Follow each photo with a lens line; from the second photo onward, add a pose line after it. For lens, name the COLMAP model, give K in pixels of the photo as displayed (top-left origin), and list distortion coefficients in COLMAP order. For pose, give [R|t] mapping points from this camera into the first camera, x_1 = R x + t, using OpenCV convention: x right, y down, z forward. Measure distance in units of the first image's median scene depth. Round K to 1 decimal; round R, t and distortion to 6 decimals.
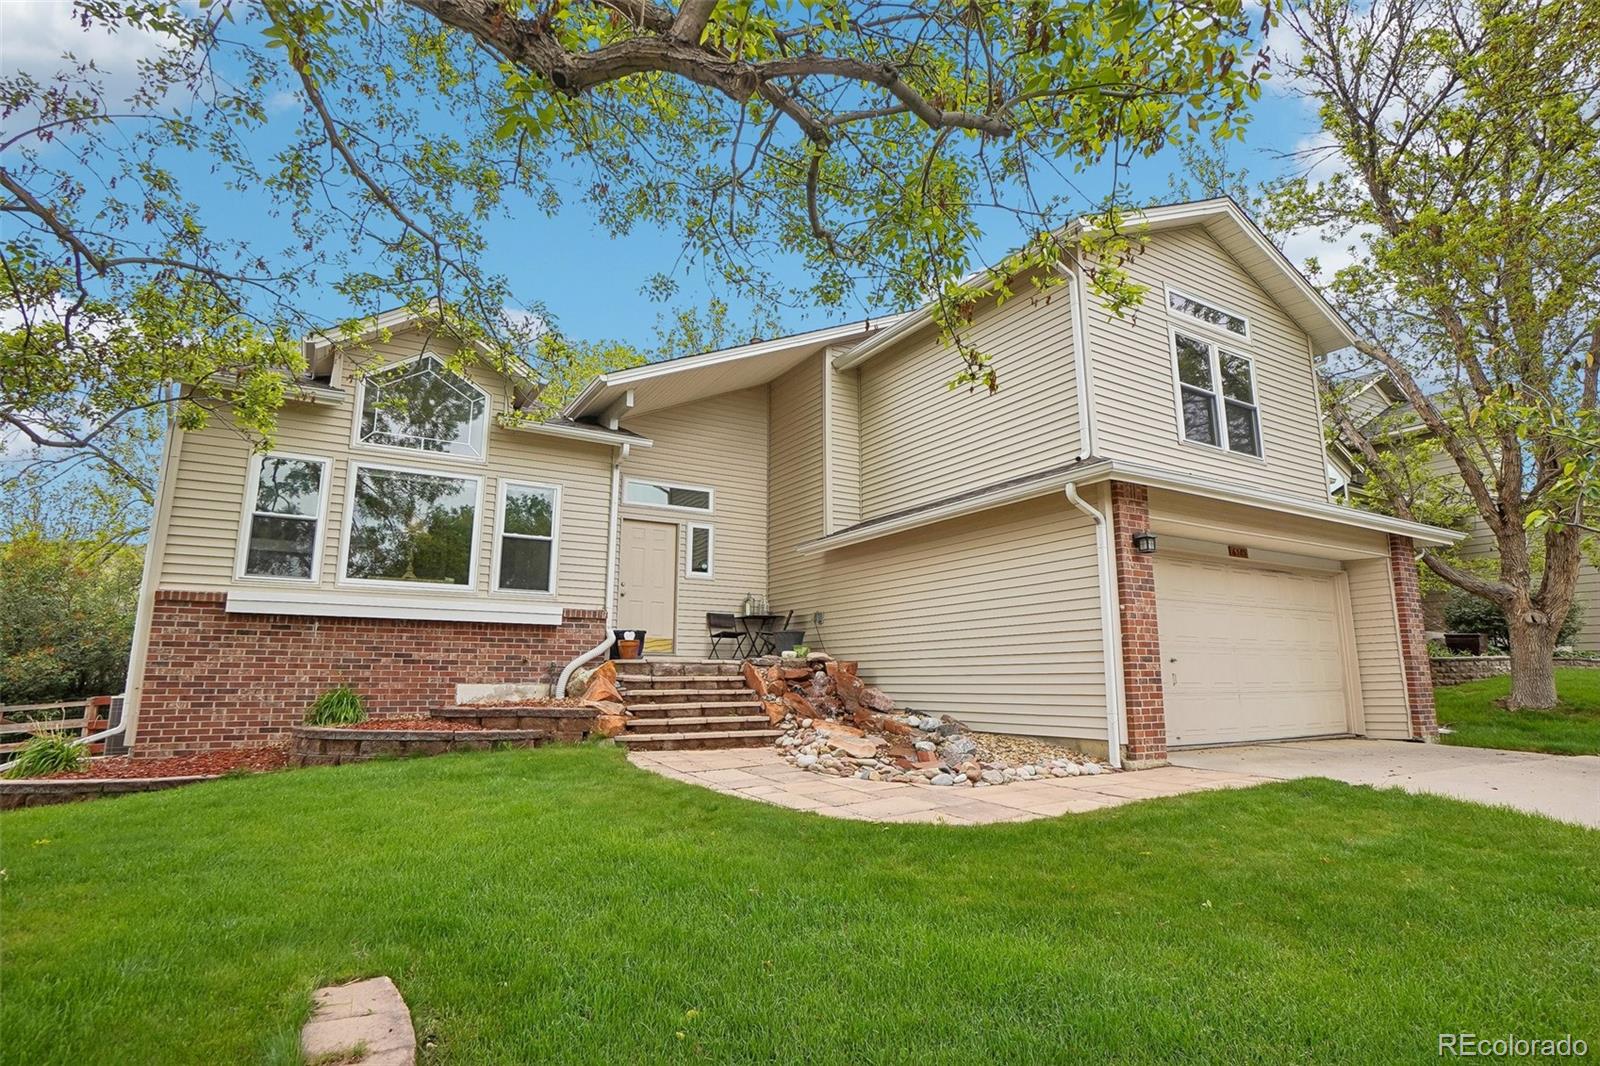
lens RADIAL K [[815.8, 0, 794.4], [0, 815.8, 526.3], [0, 0, 1]] dist [-0.042211, 0.022990]
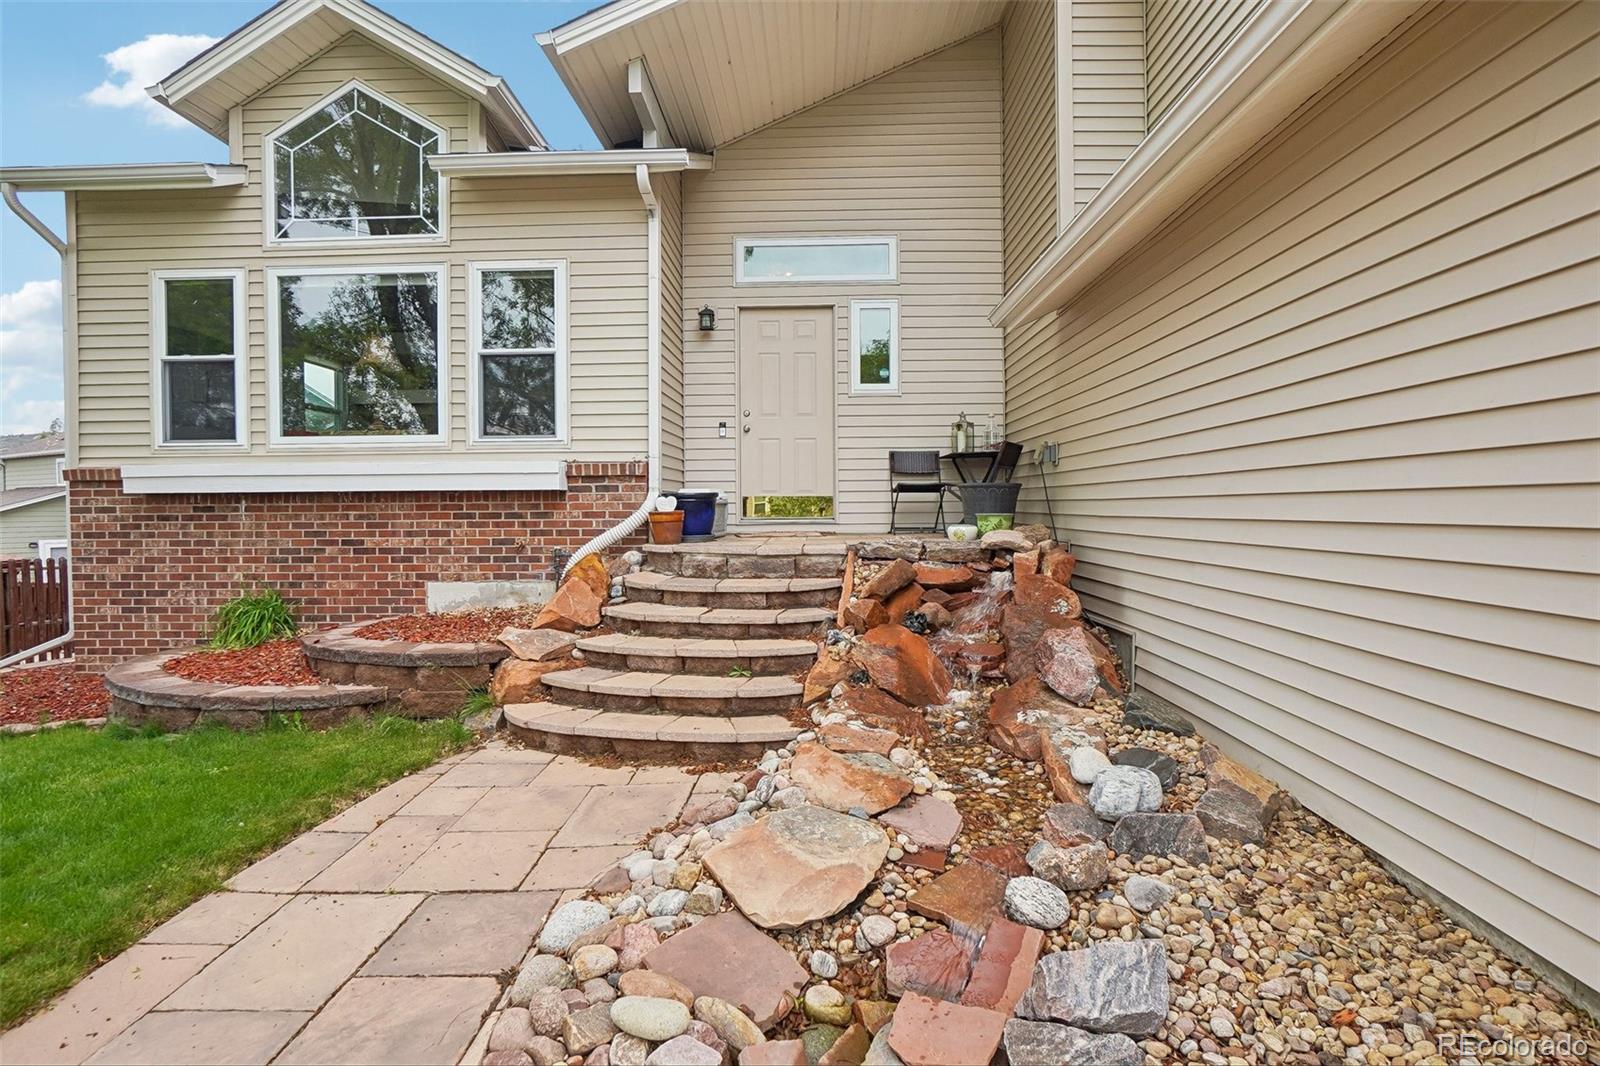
lens RADIAL K [[815.8, 0, 794.4], [0, 815.8, 526.3], [0, 0, 1]] dist [-0.042211, 0.022990]
pose [[0.845506, 0.006331, -0.533928, 0.204402], [0.106962, 0.977654, 0.180973, 0.059004], [0.523143, -0.210124, 0.825935, 0.609352]]
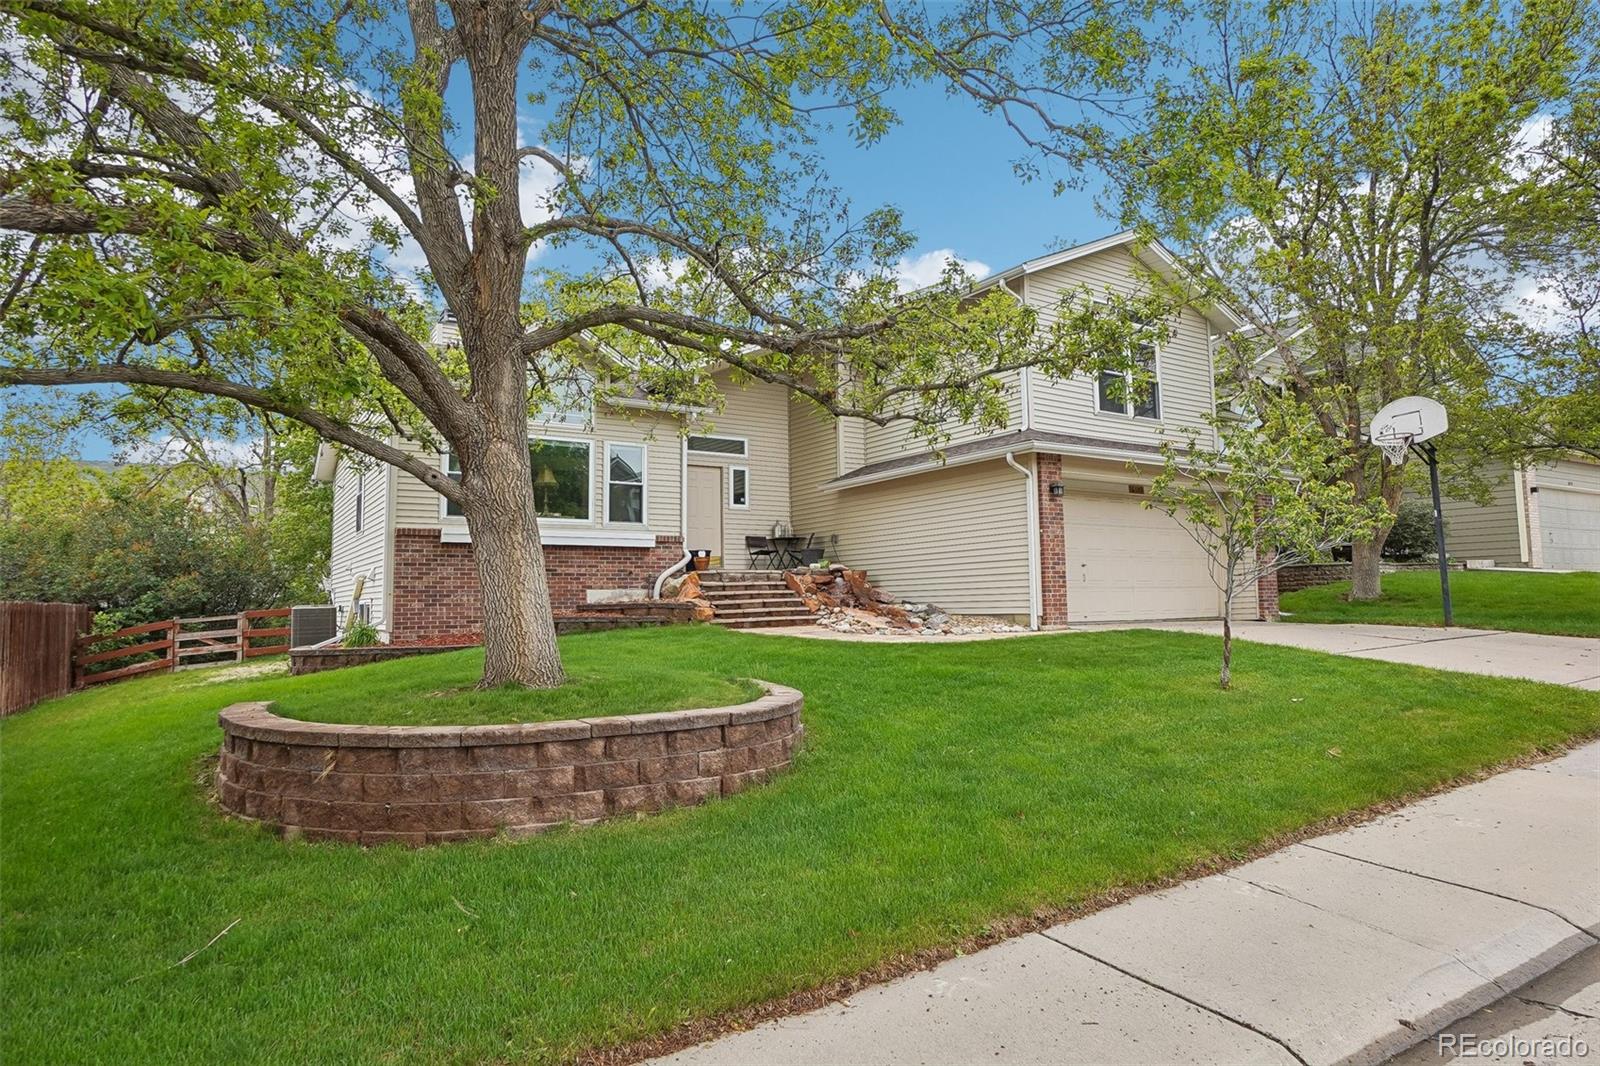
lens RADIAL K [[920.1, 0, 800.0], [0, 920.1, 533.0], [0, 0, 1]] dist [-0.031137, 0.030177]
pose [[0.999003, -0.013438, 0.042581, -0.111584], [0.008720, 0.993991, 0.109111, -0.075236], [-0.043791, -0.108631, 0.993117, -0.597125]]
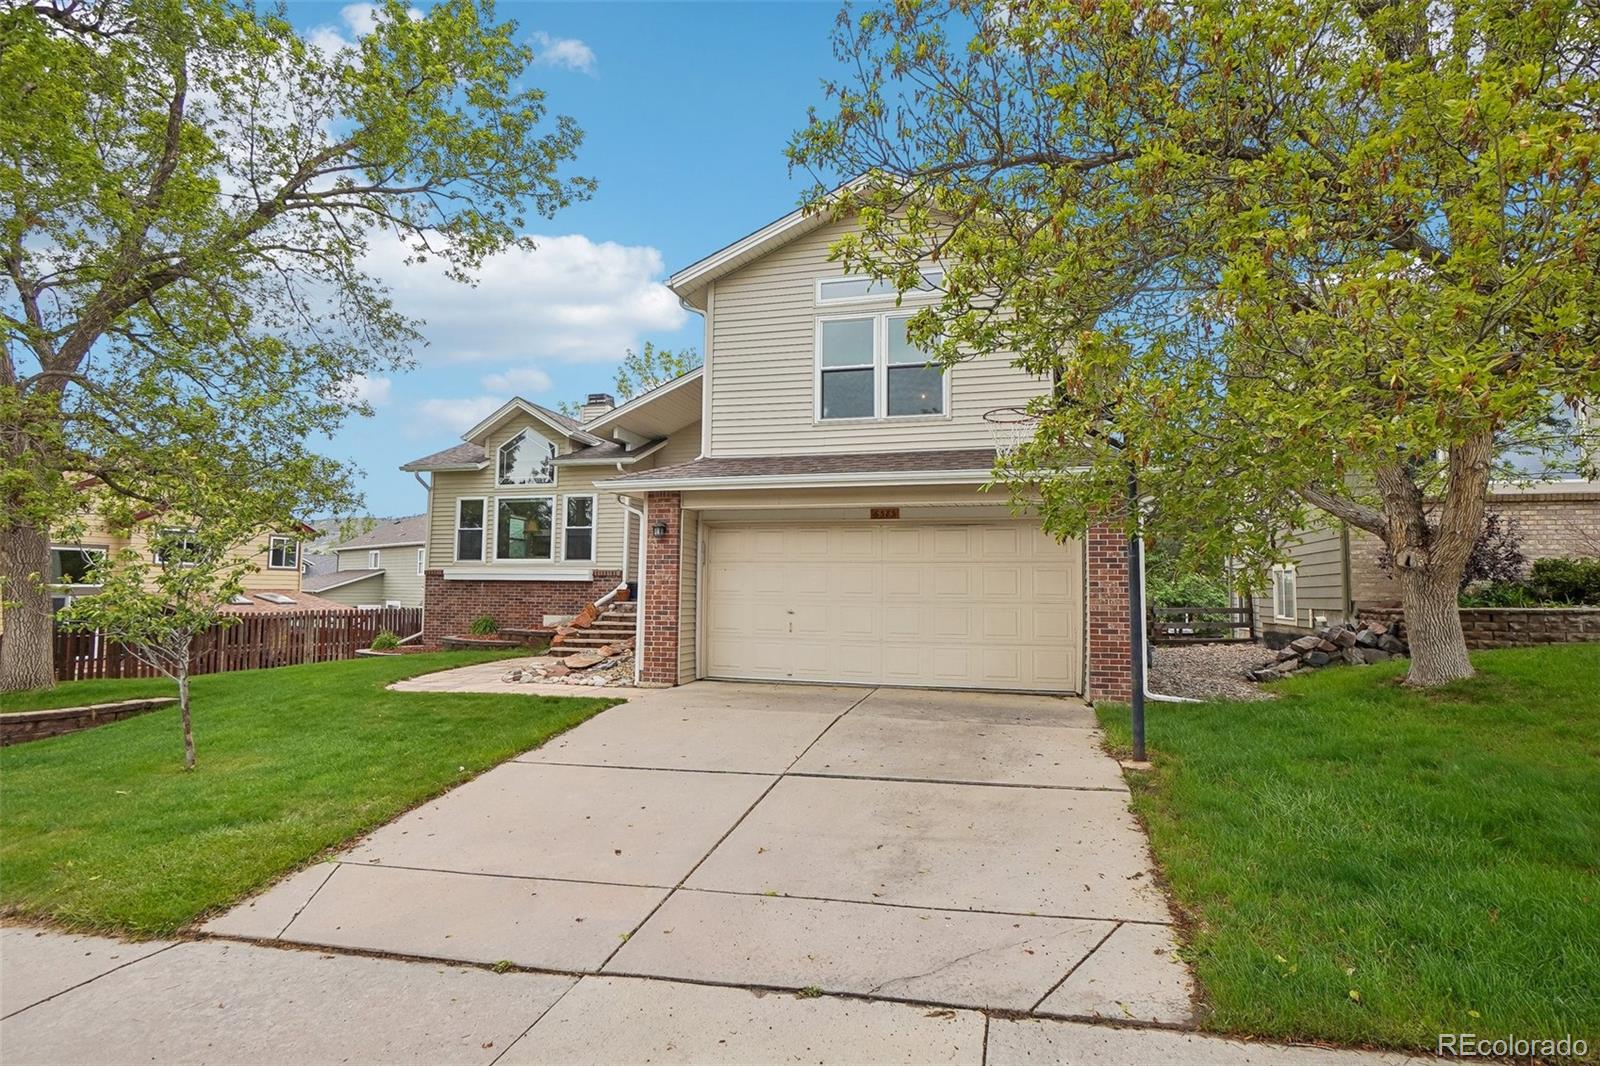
lens RADIAL K [[837.8, 0, 797.7], [0, 837.8, 539.4], [0, 0, 1]] dist [-0.039918, 0.023559]
pose [[0.698789, -0.038992, -0.714265, 1.292181], [0.123806, 0.990037, 0.067077, -0.024134], [0.704533, -0.135303, 0.696654, 0.134946]]
